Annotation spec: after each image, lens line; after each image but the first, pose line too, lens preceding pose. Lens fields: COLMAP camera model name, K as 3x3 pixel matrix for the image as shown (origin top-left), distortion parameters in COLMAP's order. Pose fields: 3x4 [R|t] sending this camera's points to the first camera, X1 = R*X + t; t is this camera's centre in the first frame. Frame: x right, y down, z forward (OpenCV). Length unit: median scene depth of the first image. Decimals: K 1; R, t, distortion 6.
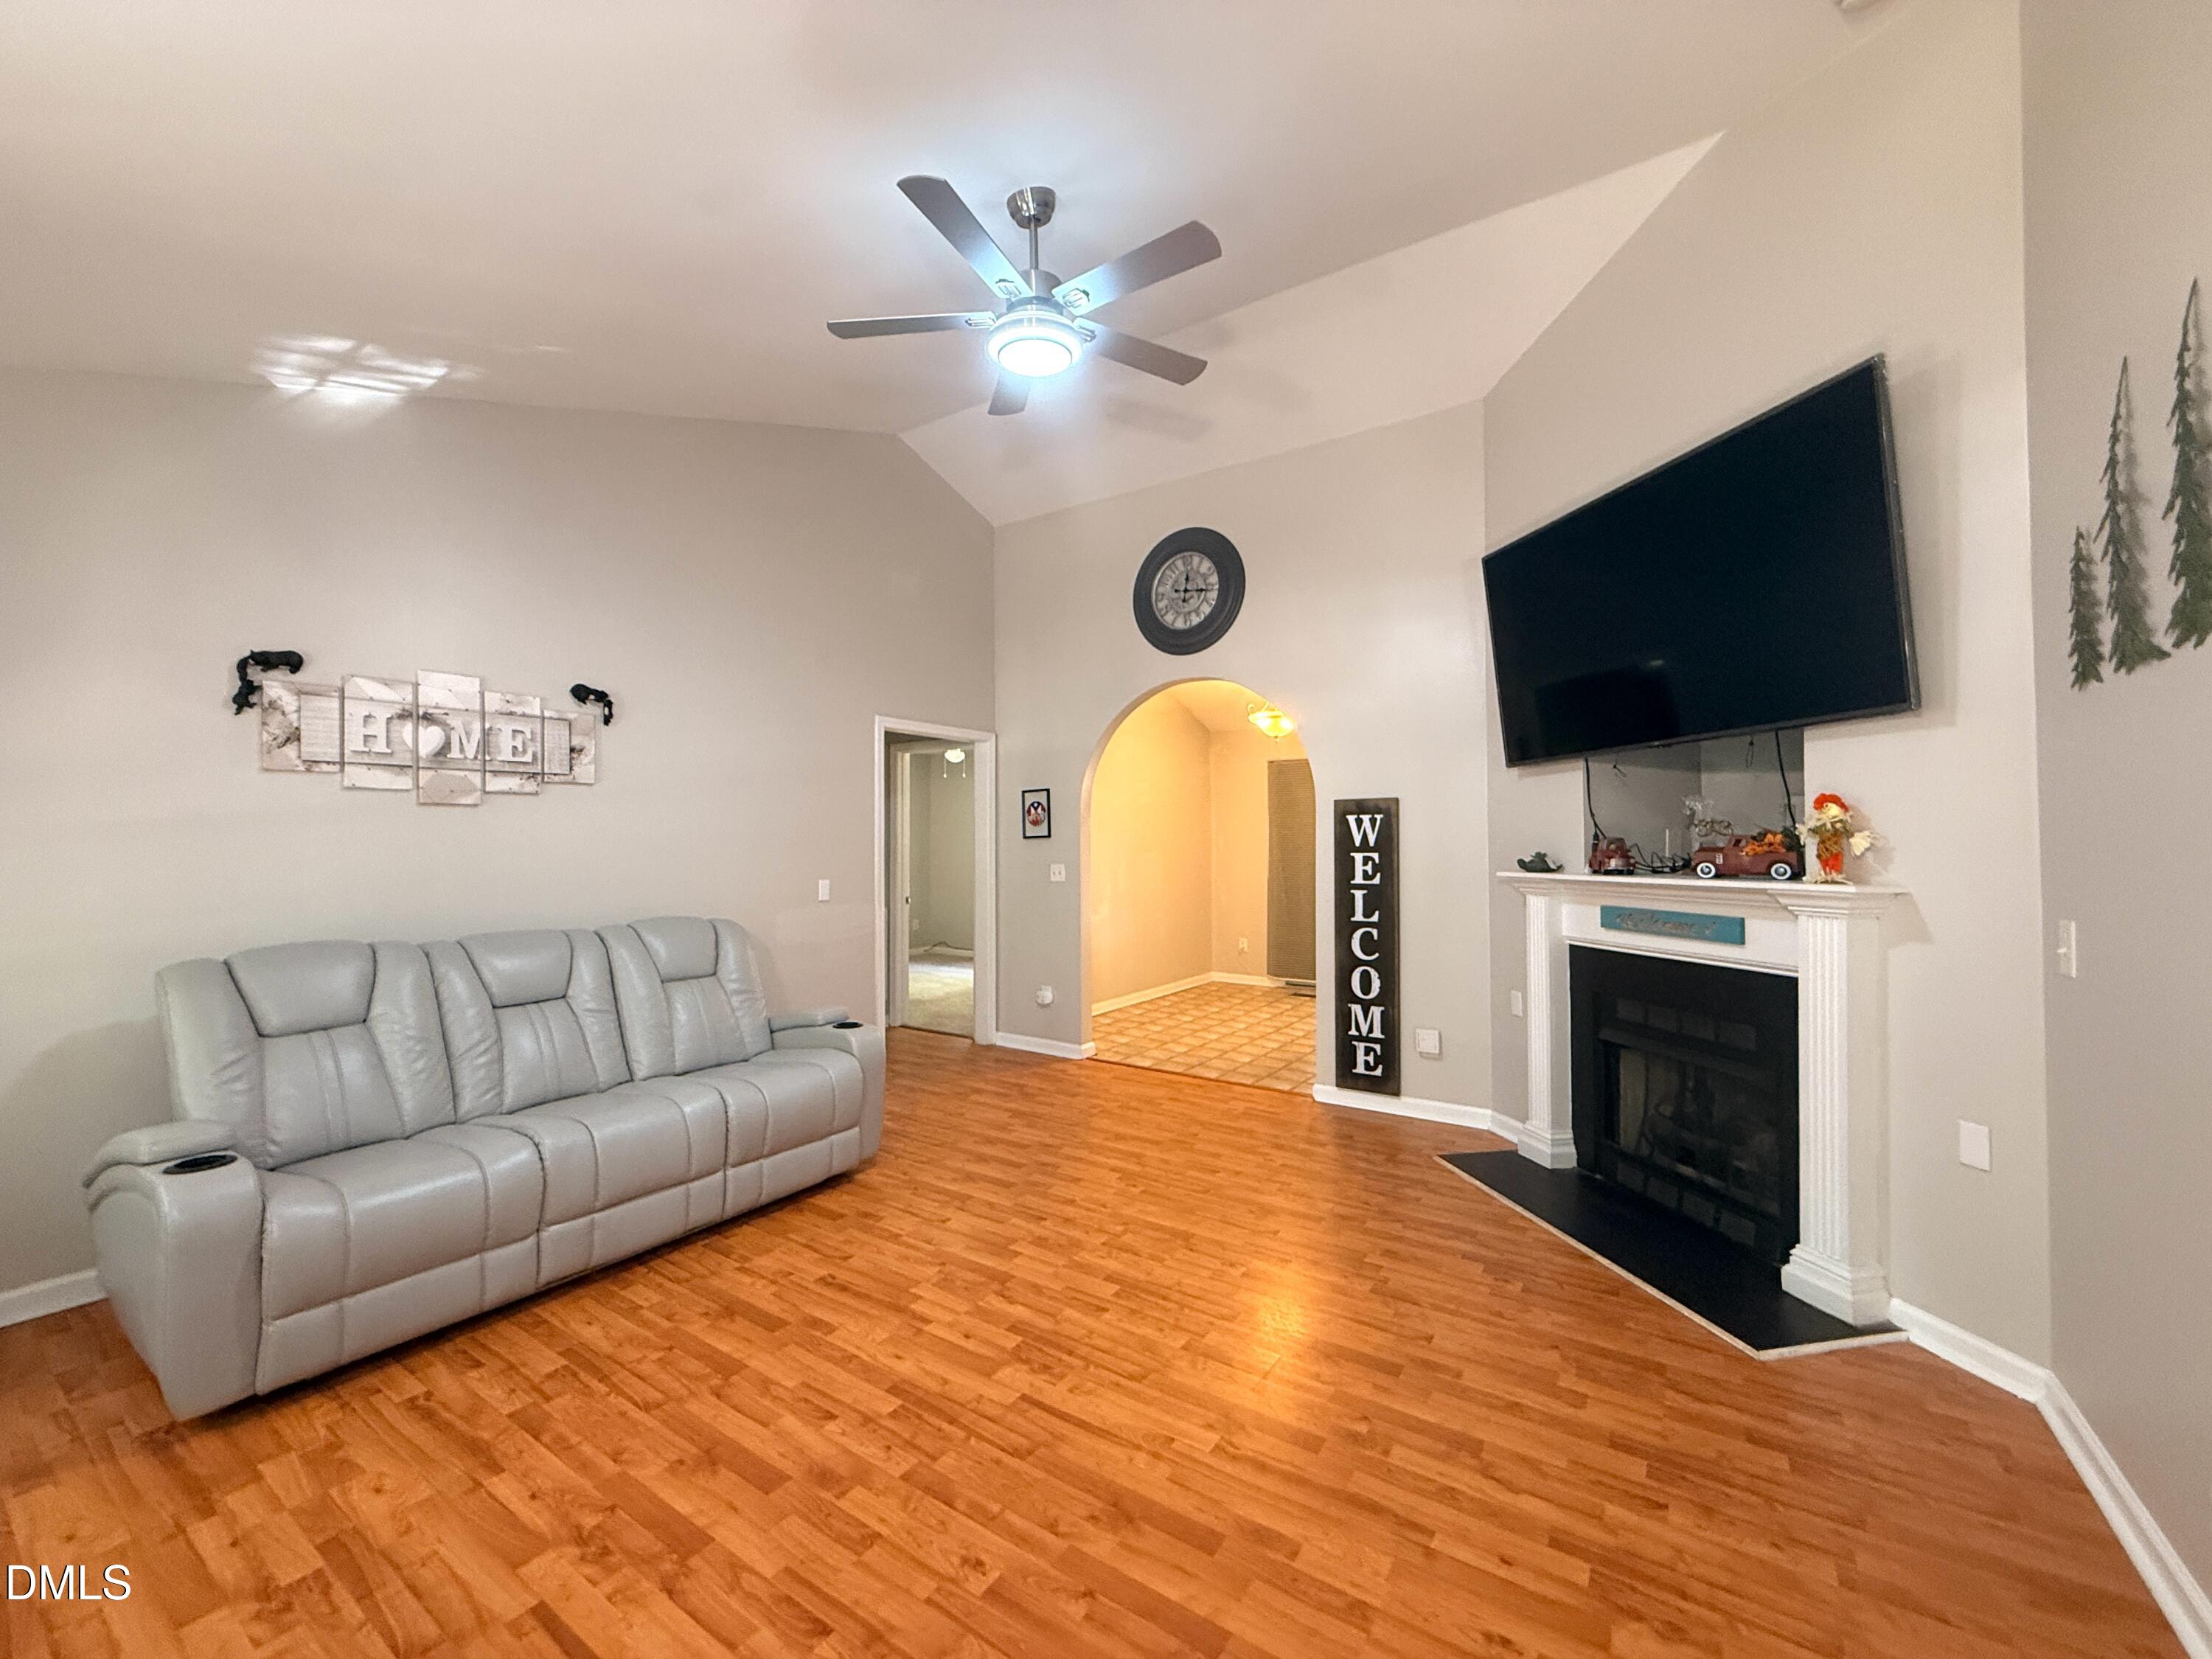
lens RADIAL K [[877.2, 0, 1111.0], [0, 877.2, 829.2], [0, 0, 1]] dist [-0.002149, 0.000682]
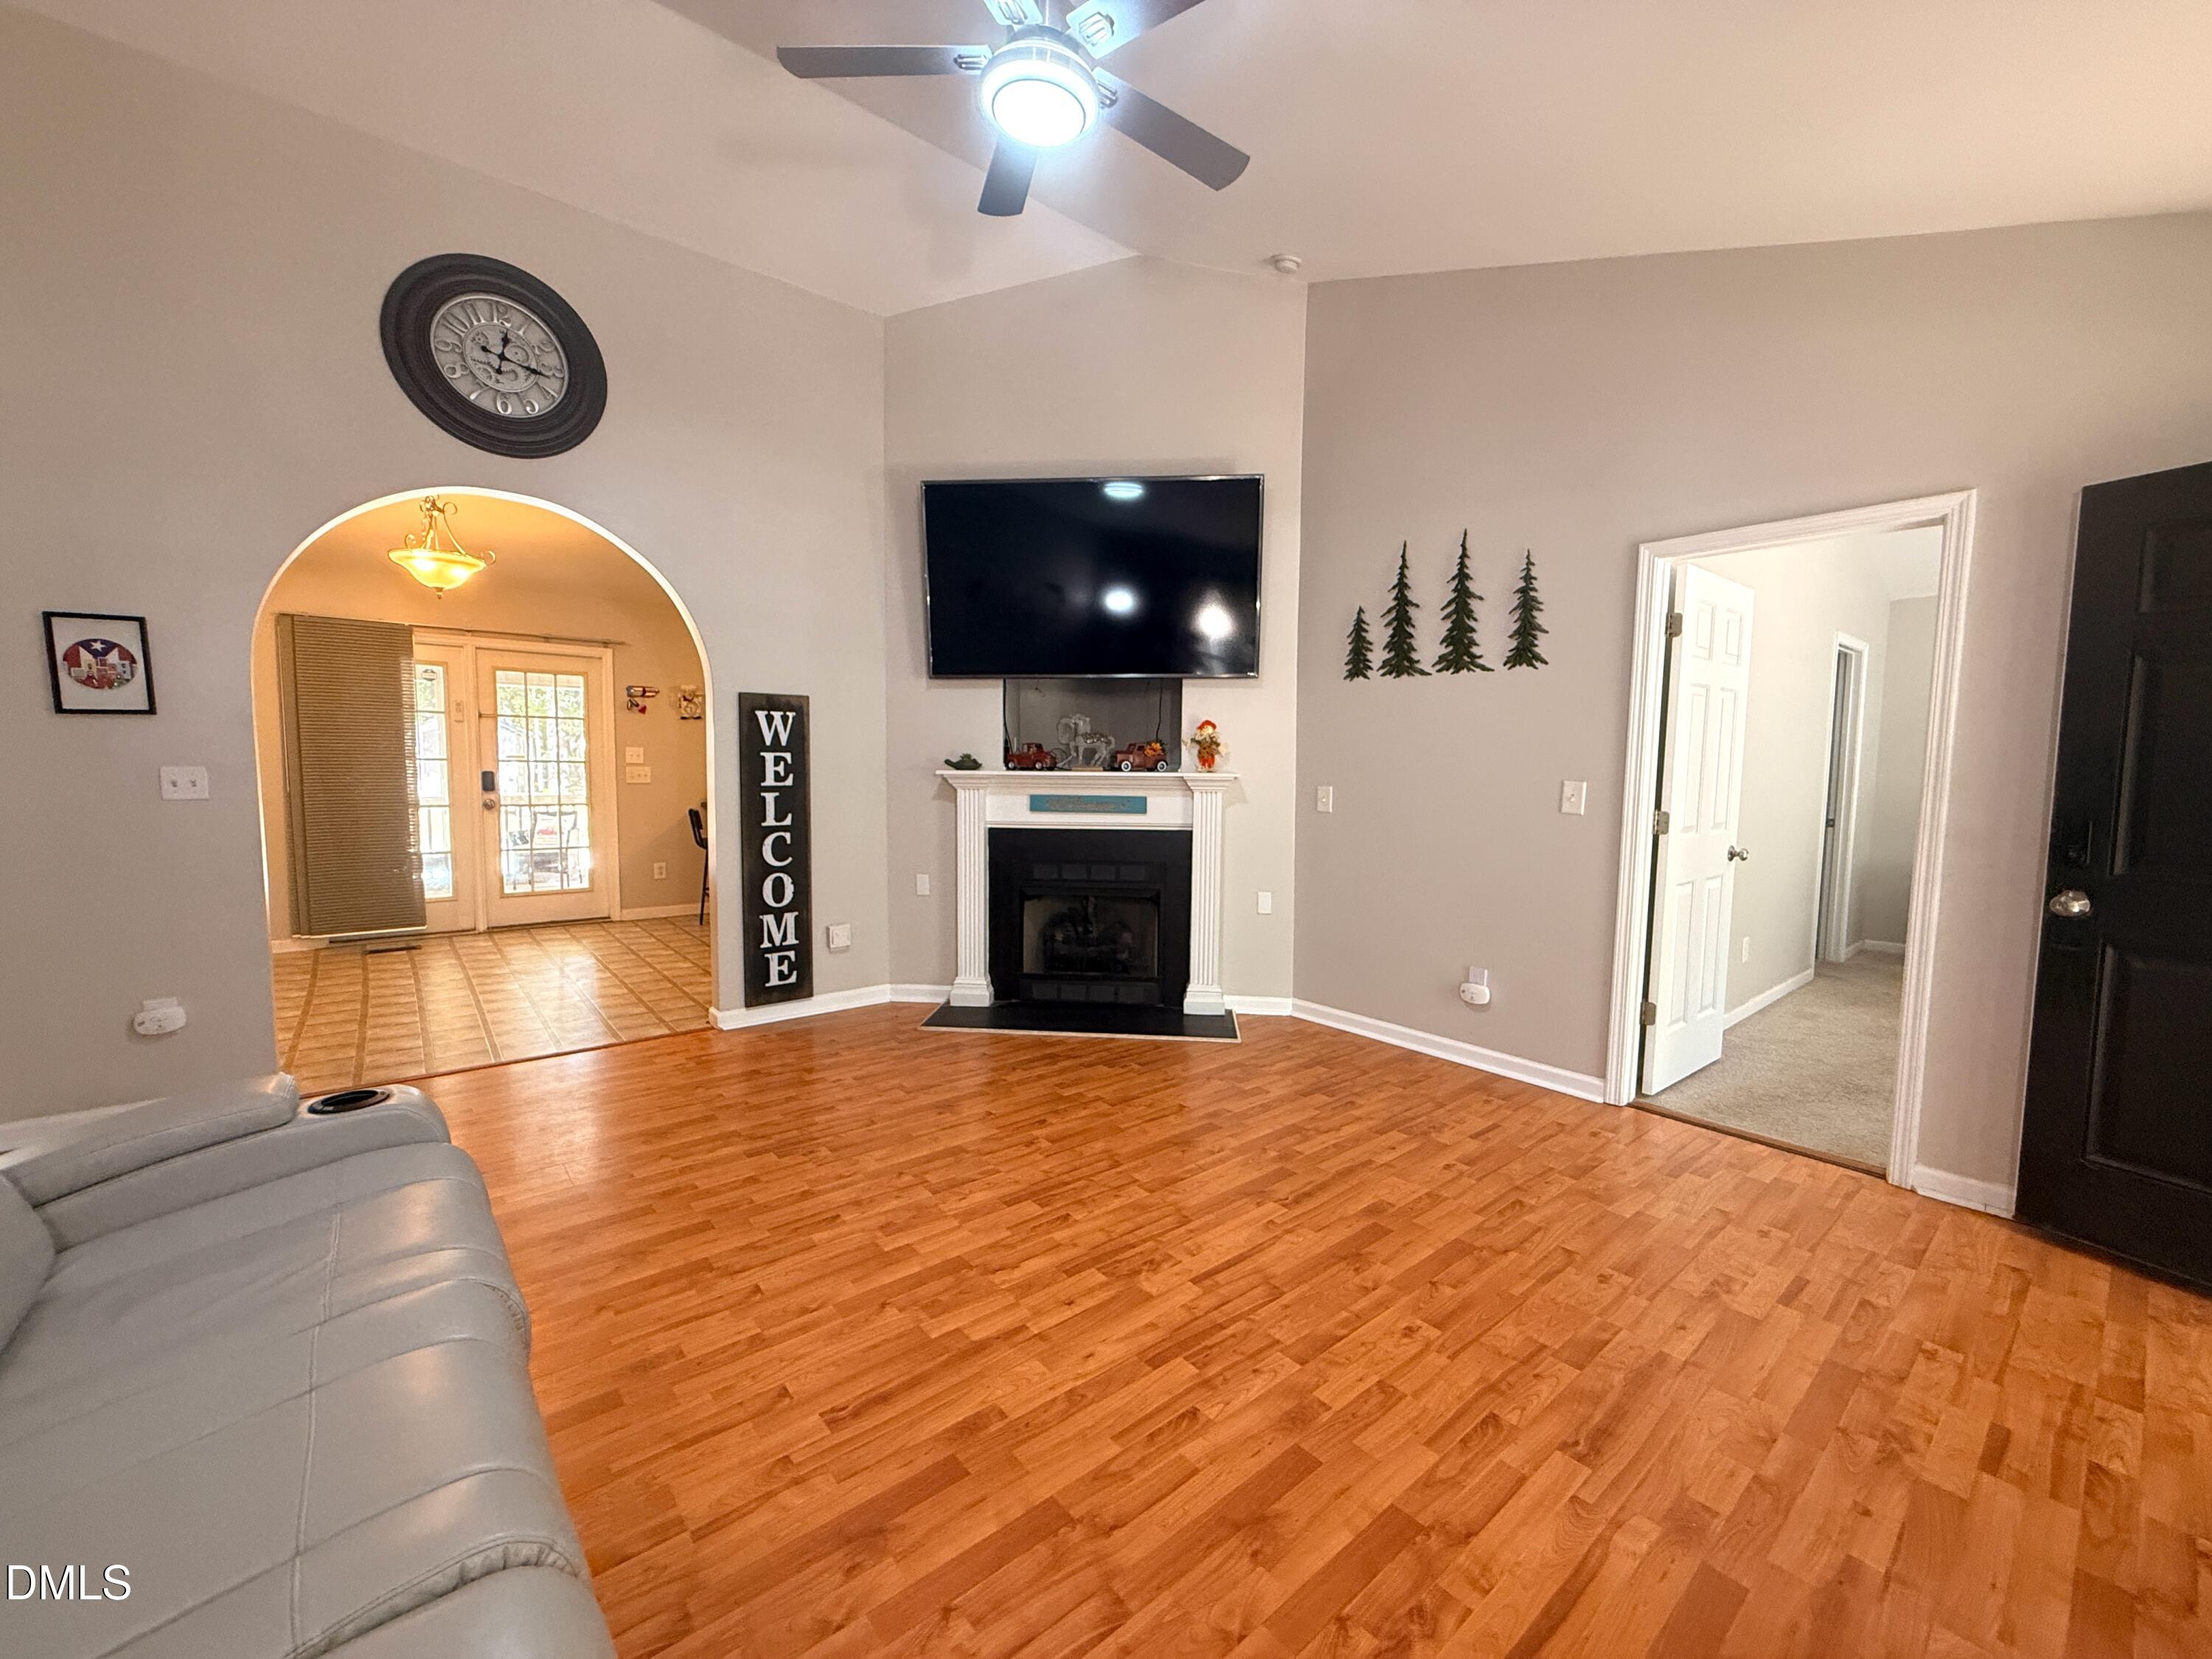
lens RADIAL K [[877.2, 0, 1095.7], [0, 877.2, 827.0], [0, 0, 1]] dist [-0.002149, 0.000682]
pose [[0.294047, -0.064494, 0.953612, -0.747720], [-0.029989, 0.996607, 0.076649, 0.035888], [-0.955320, -0.051136, 0.291116, 0.590605]]
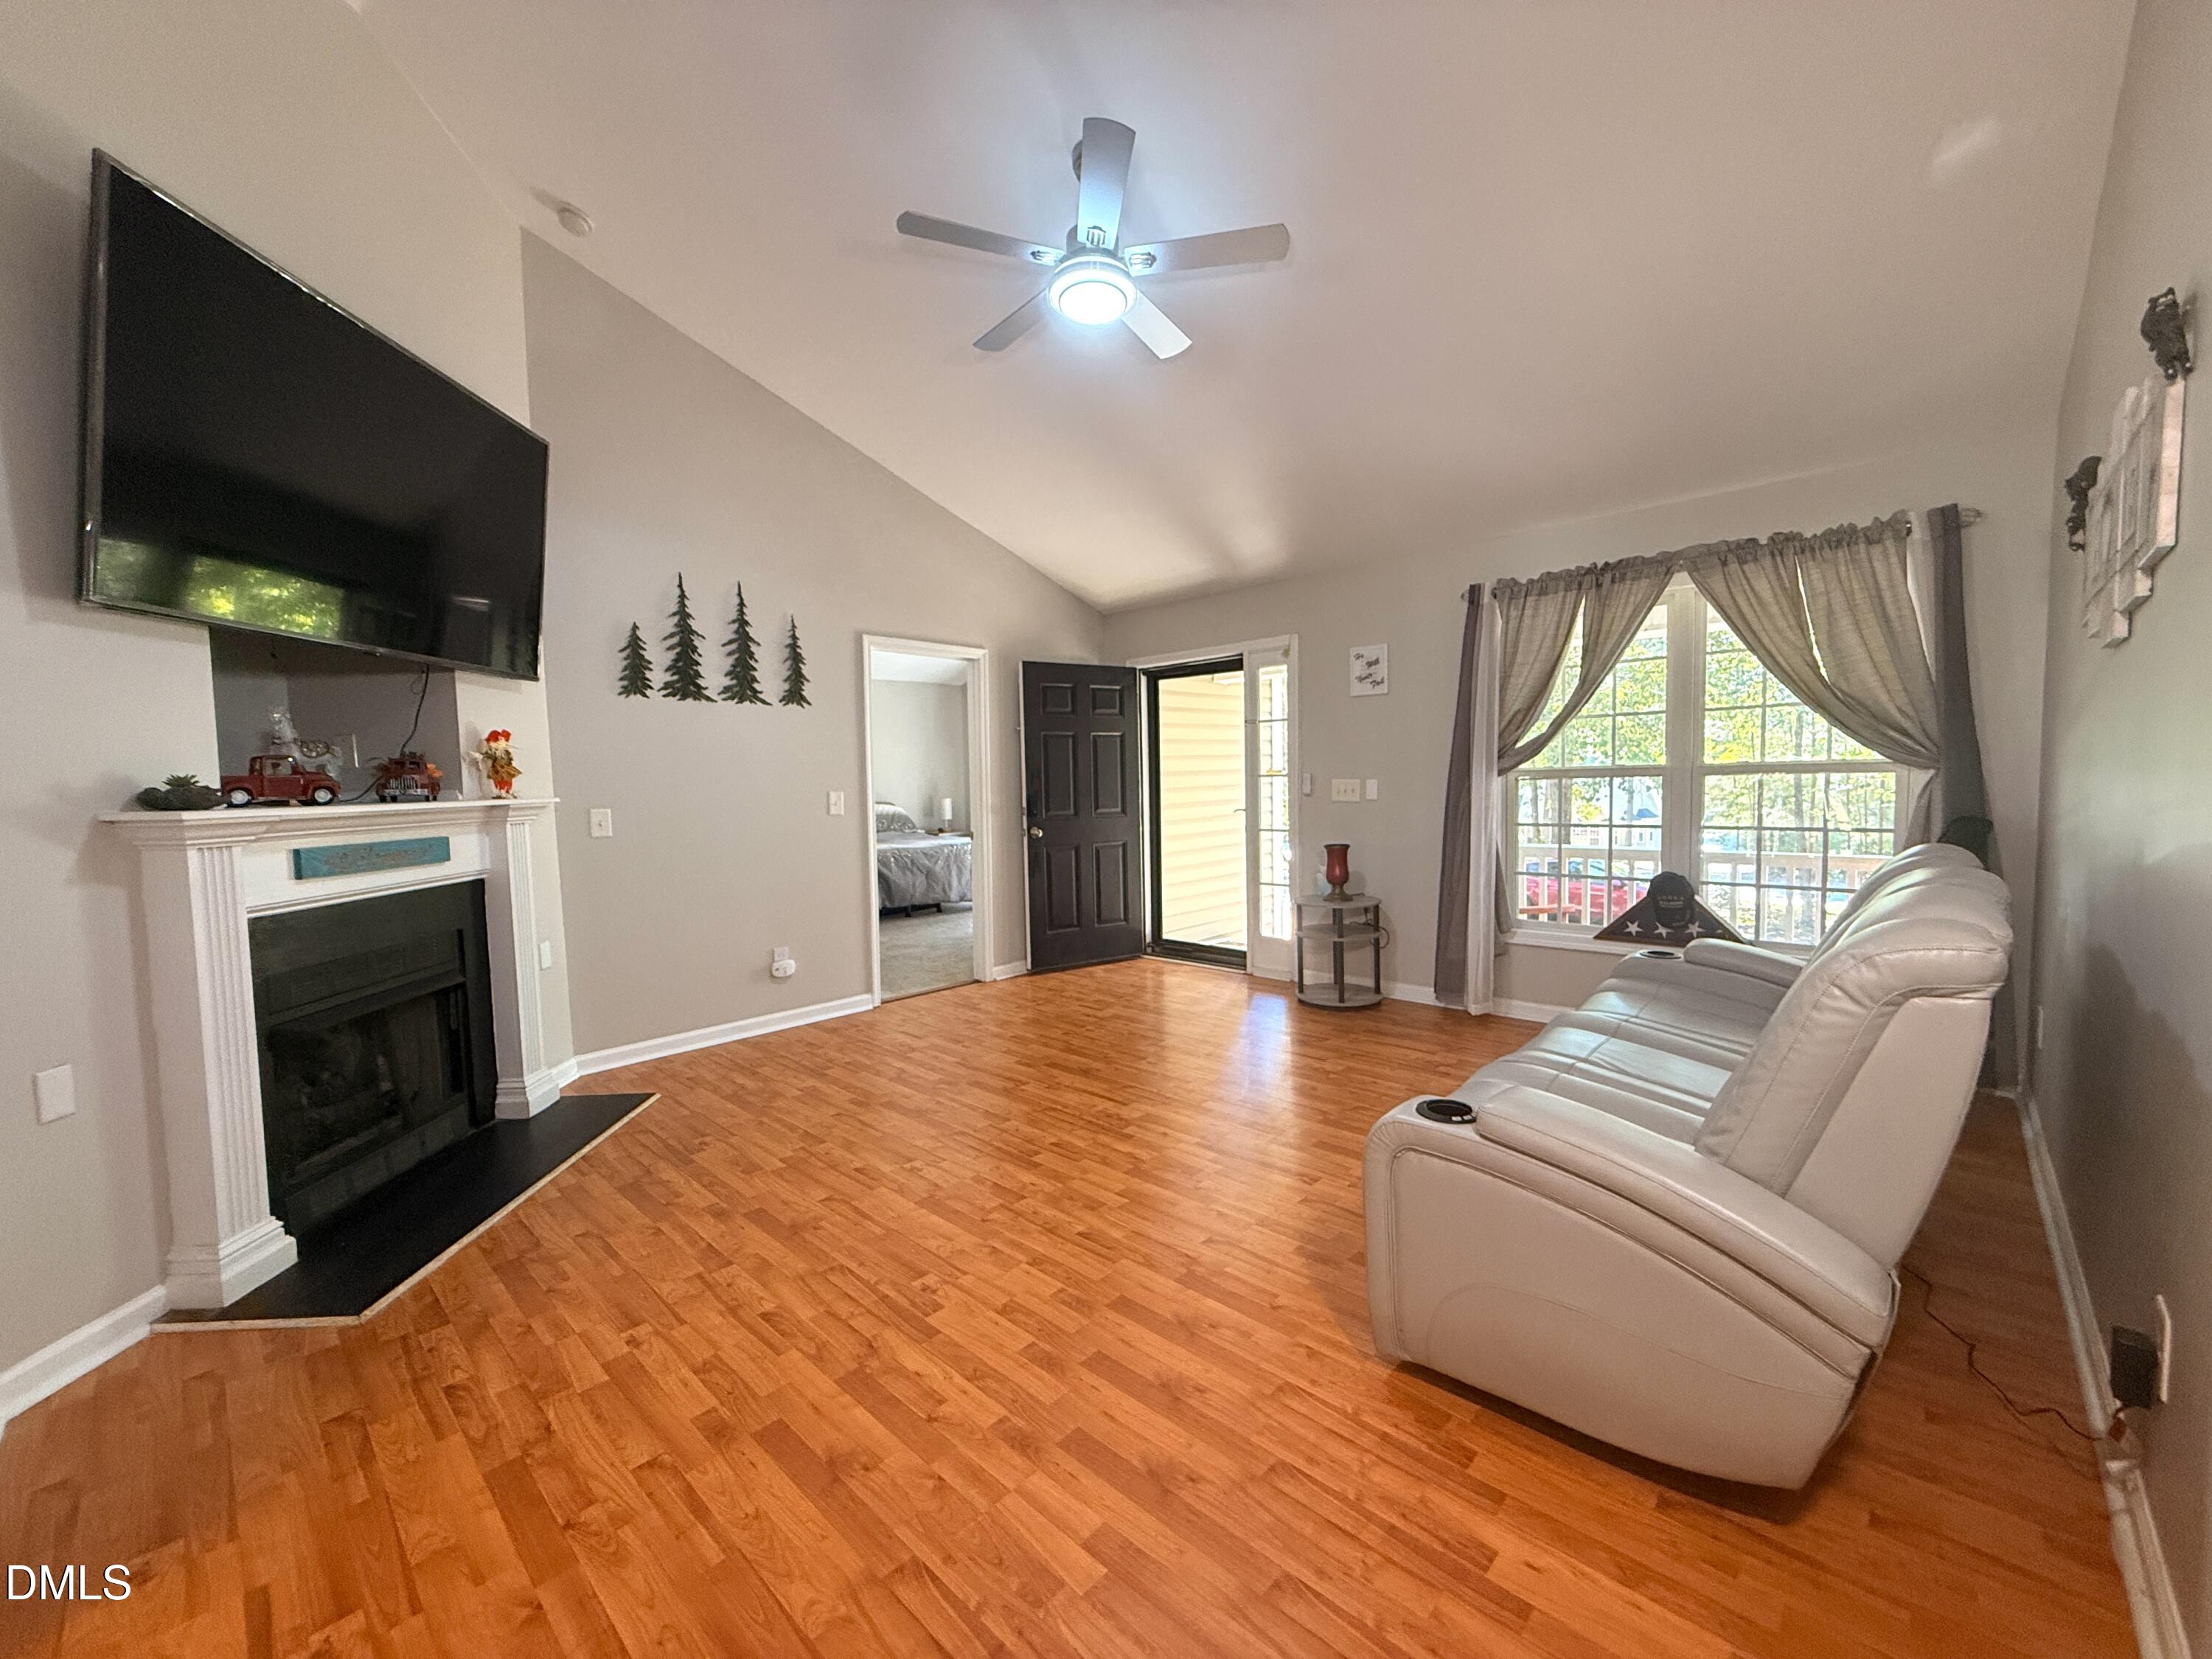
lens RADIAL K [[877.2, 0, 1103.9], [0, 877.2, 827.8], [0, 0, 1]] dist [-0.002149, 0.000682]
pose [[-0.984667, 0.010587, 0.174123, -0.241494], [0.017014, 0.999226, 0.035463, 0.062283], [-0.173613, 0.037882, -0.984085, 1.794788]]
